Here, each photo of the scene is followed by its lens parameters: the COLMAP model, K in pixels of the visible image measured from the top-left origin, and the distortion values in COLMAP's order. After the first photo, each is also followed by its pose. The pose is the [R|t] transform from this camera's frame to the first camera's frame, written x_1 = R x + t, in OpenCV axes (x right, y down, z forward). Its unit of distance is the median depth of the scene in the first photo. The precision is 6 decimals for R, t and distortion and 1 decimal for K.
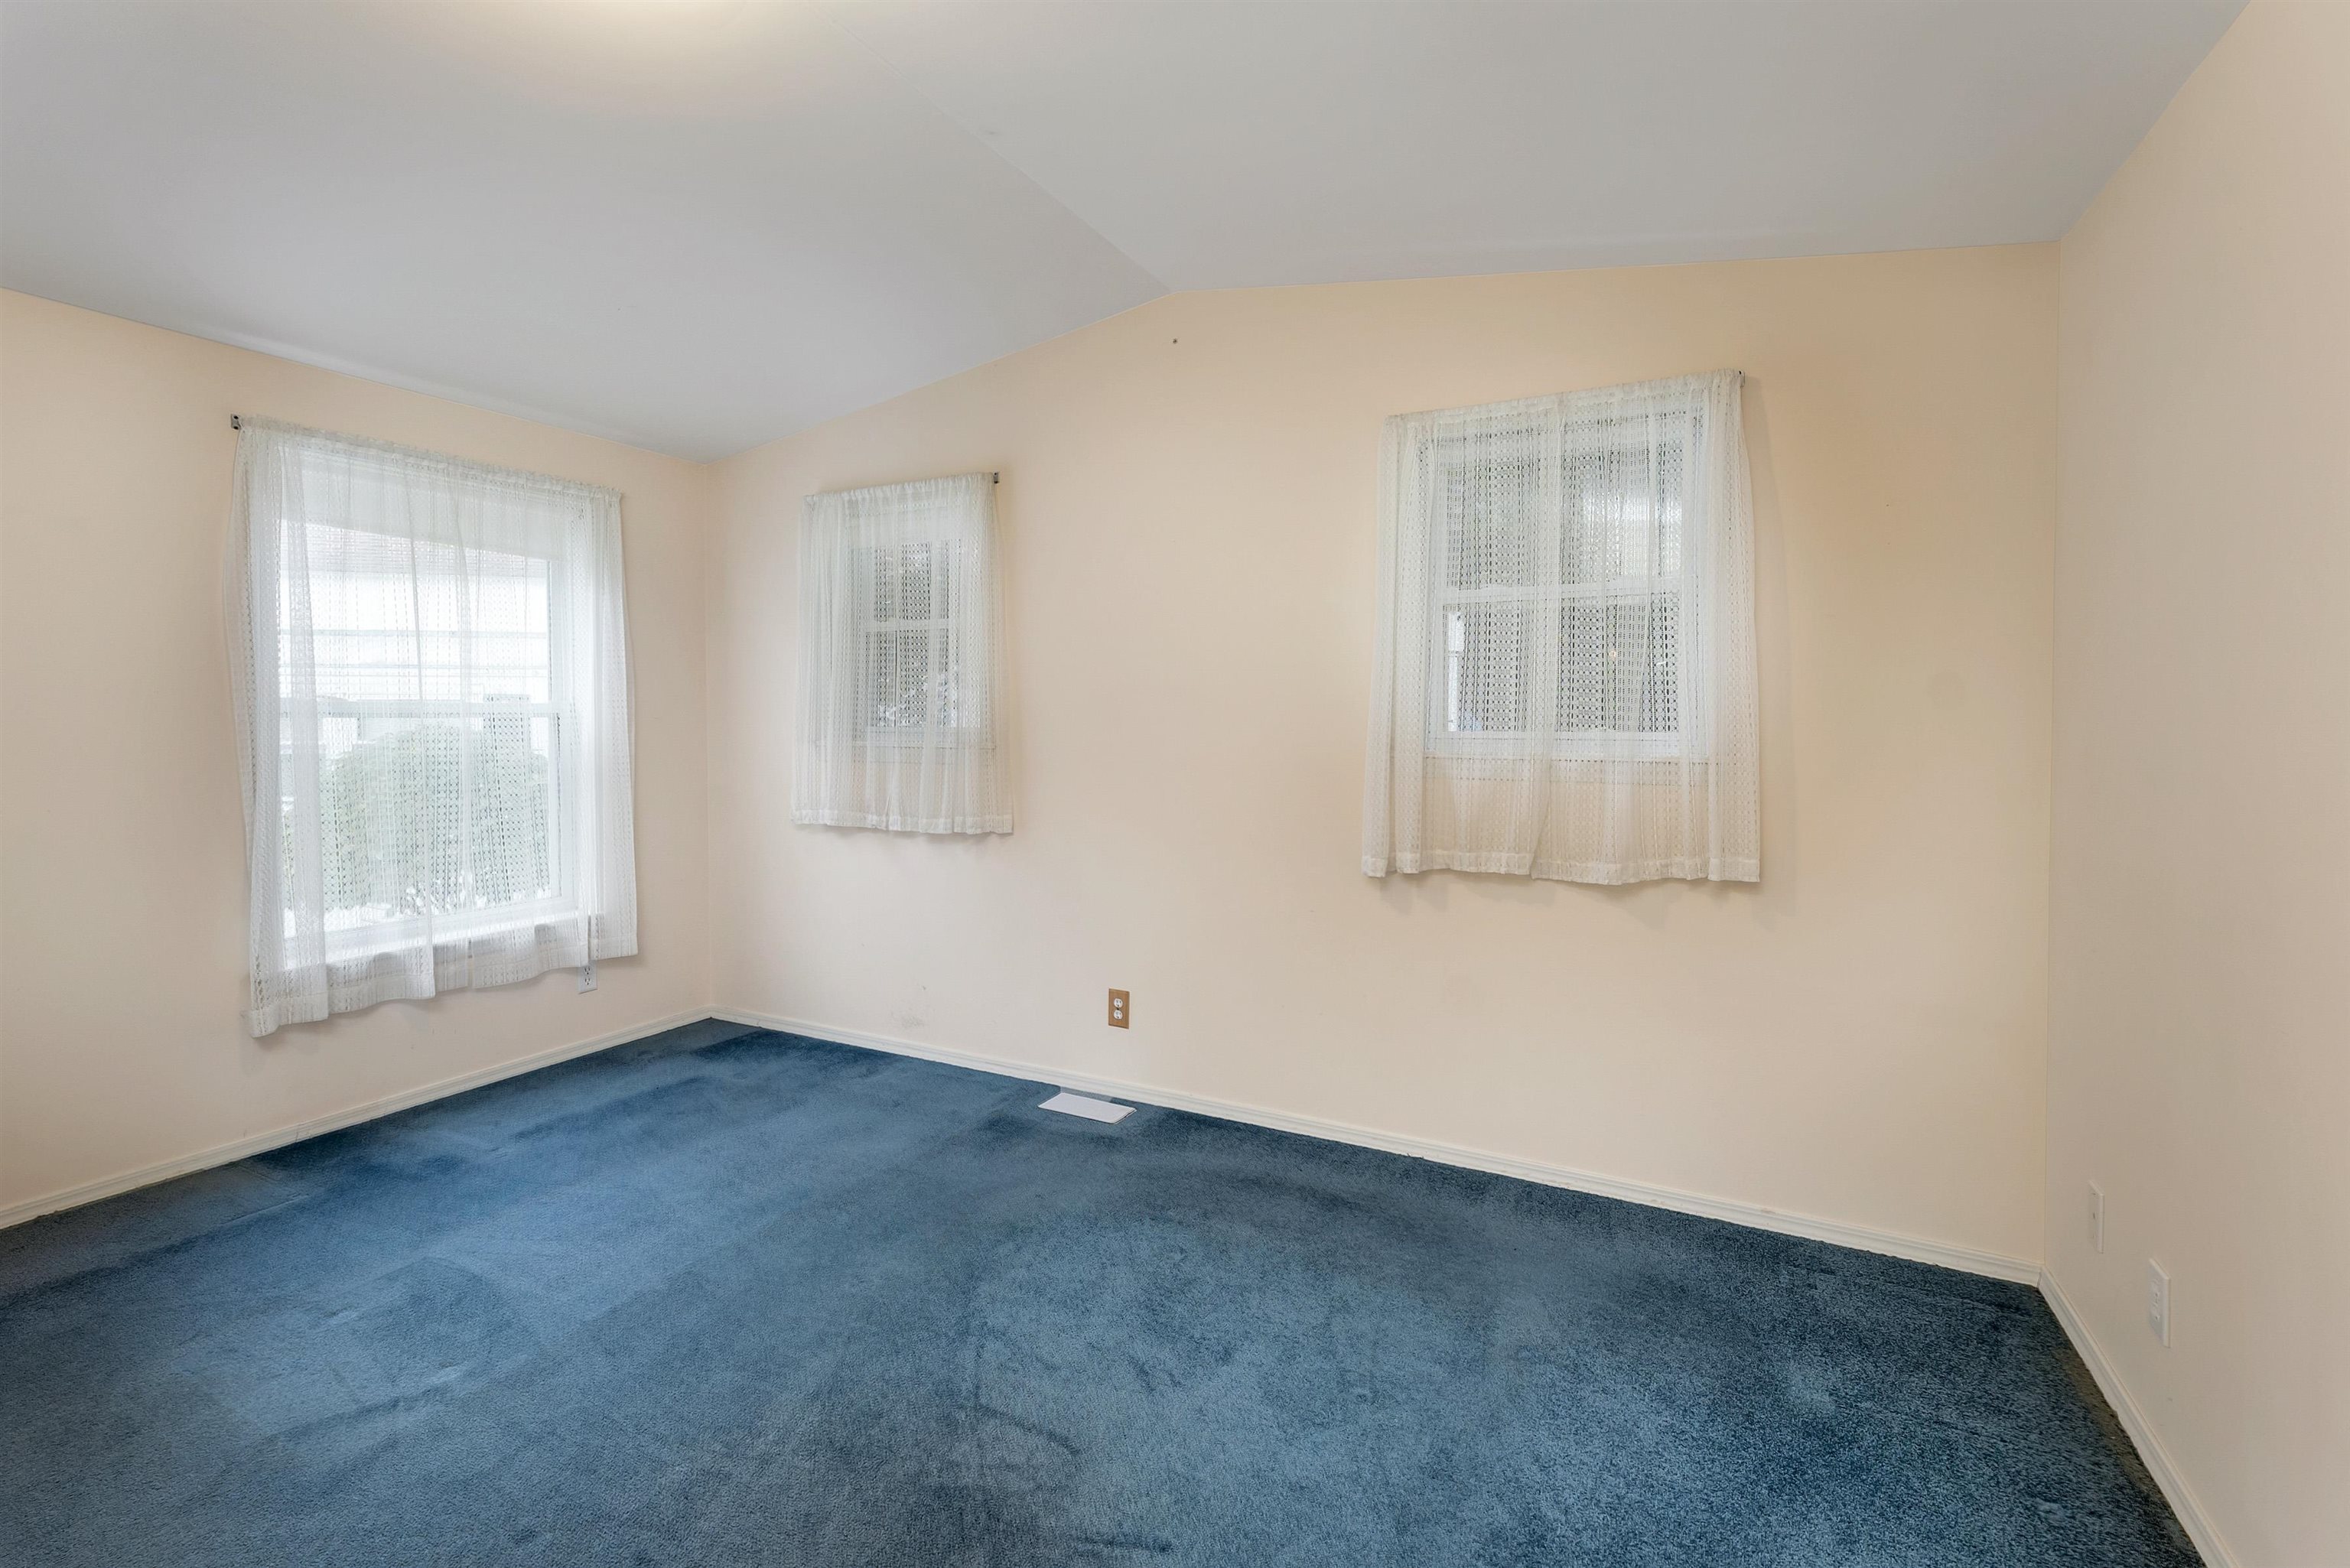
lens RADIAL K [[1013.3, 0, 1204.5], [0, 1013.3, 717.6], [0, 0, 1]] dist [0.000964, -0.000243]
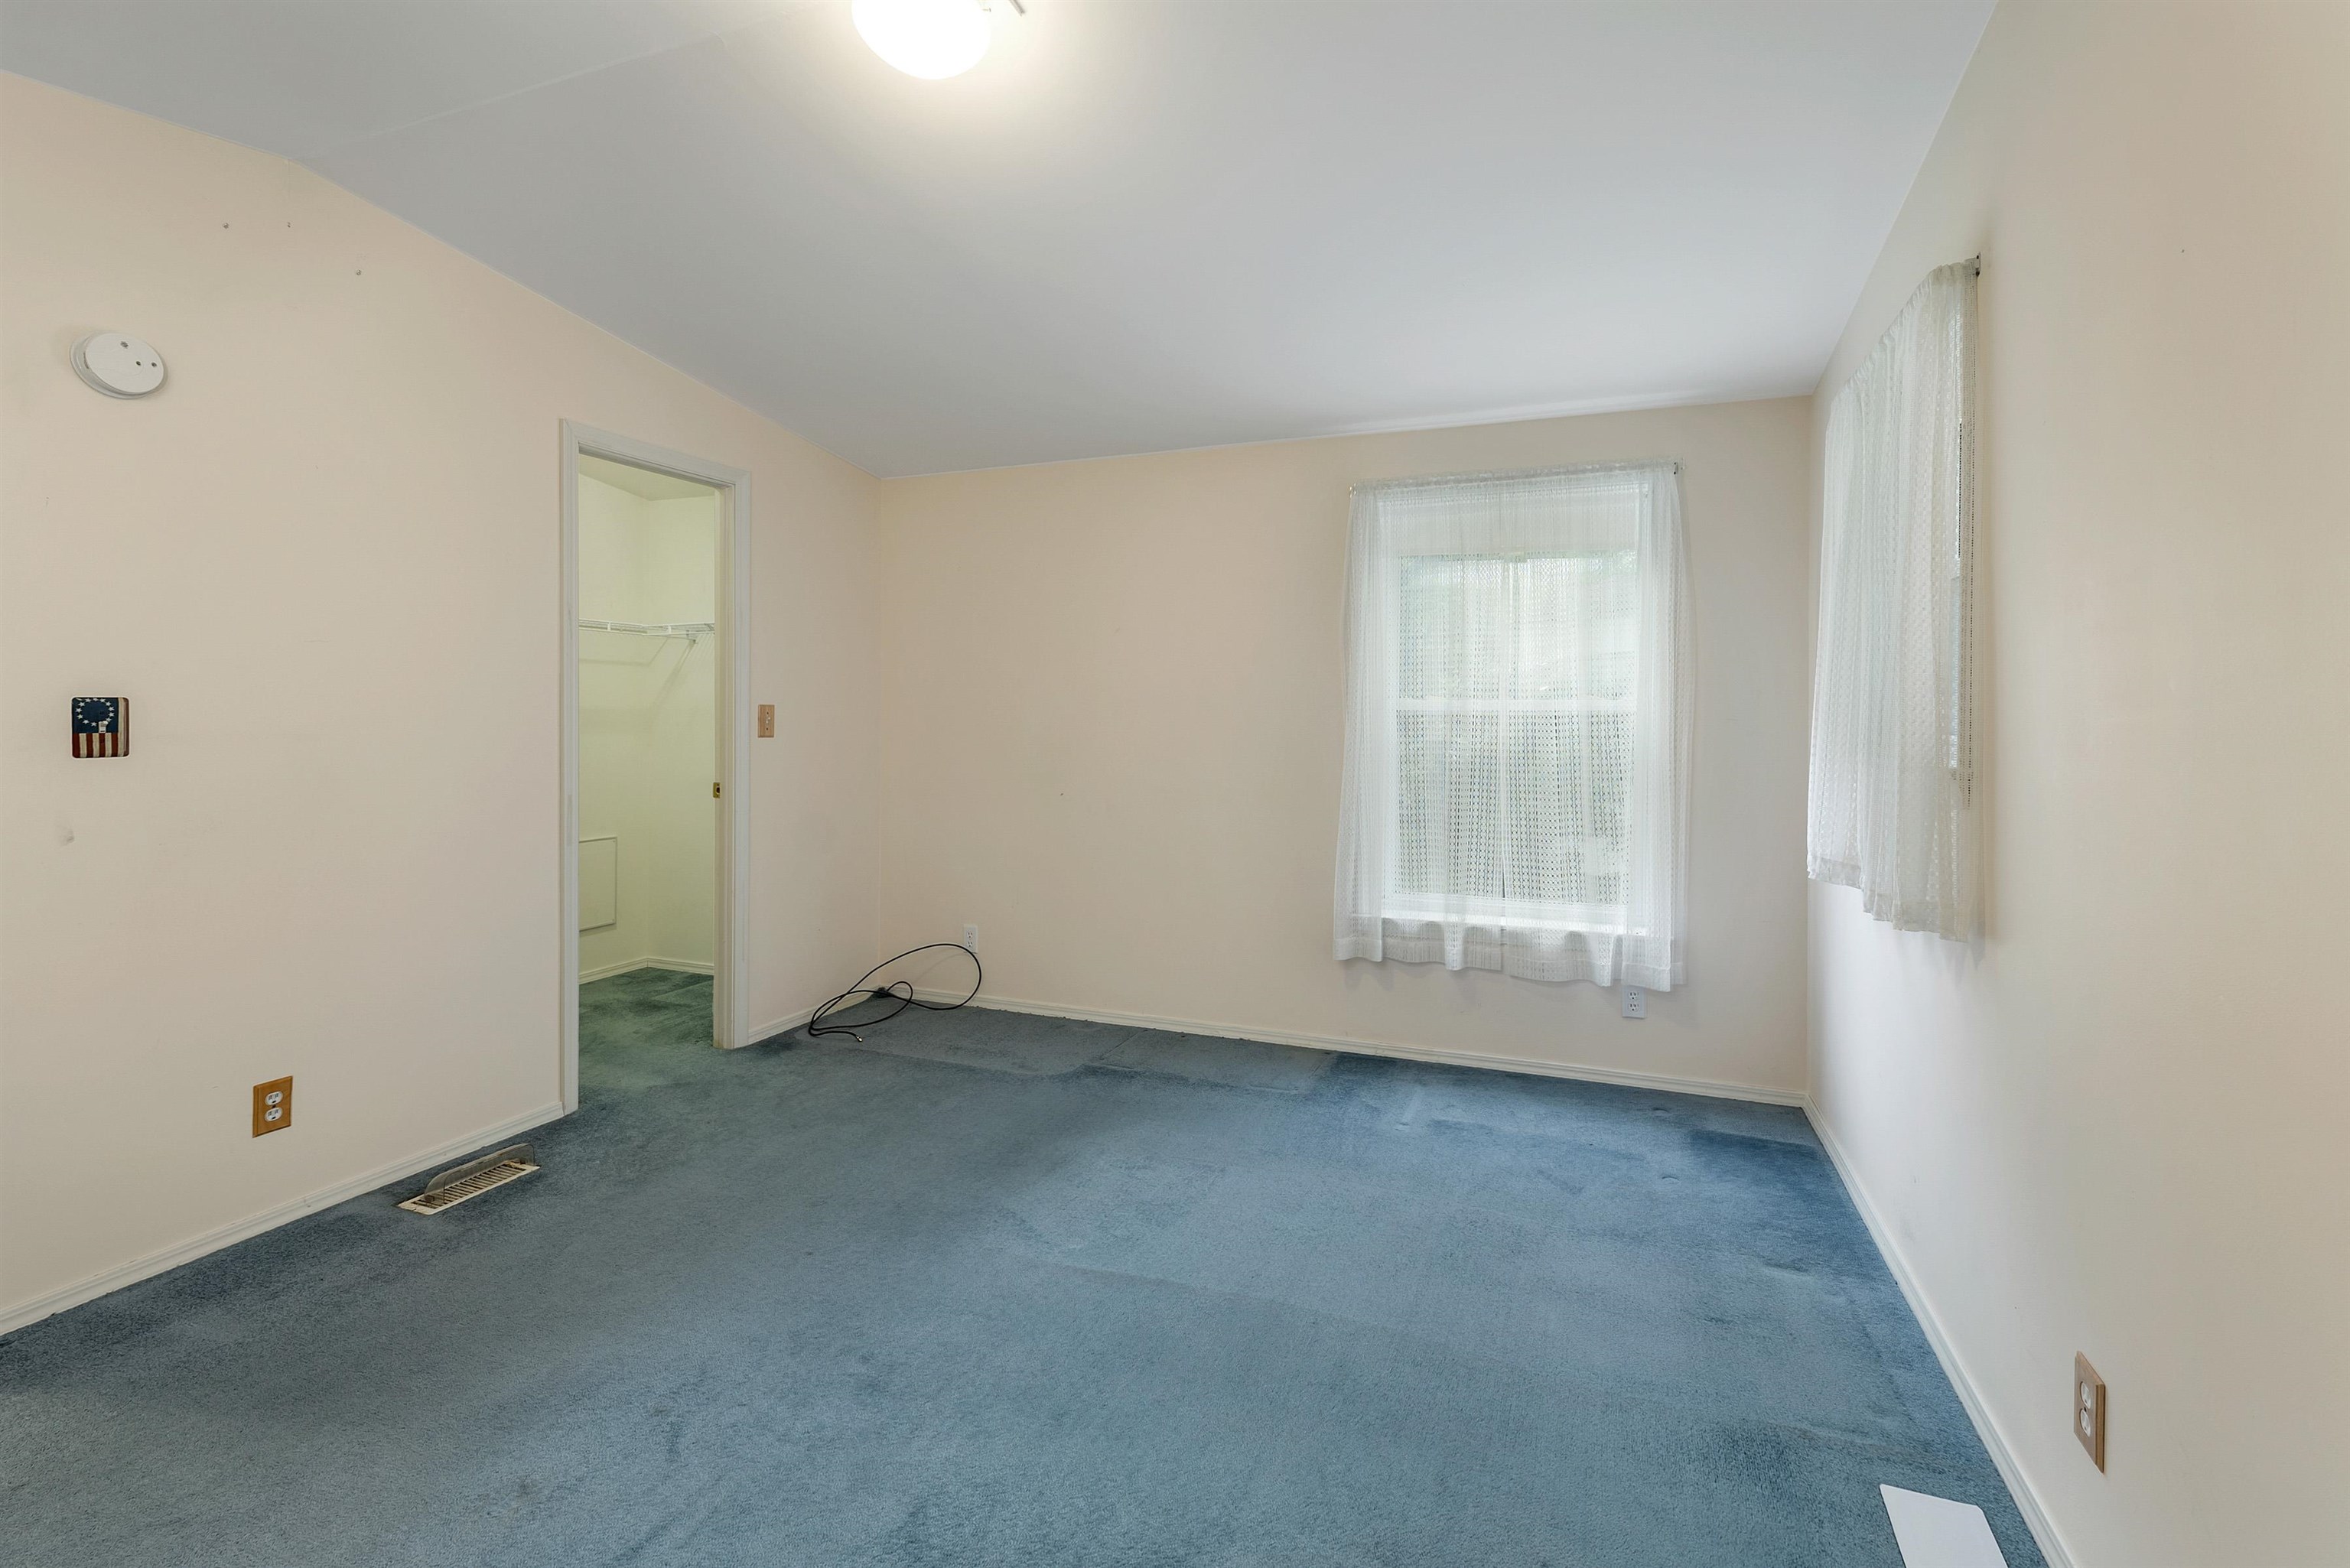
lens RADIAL K [[1013.3, 0, 1204.5], [0, 1013.3, 717.6], [0, 0, 1]] dist [0.000964, -0.000243]
pose [[0.116393, 0.004718, -0.993192, 0.291908], [-0.008100, 0.999960, 0.003801, -0.001349], [0.993170, 0.007603, 0.116427, 0.583107]]
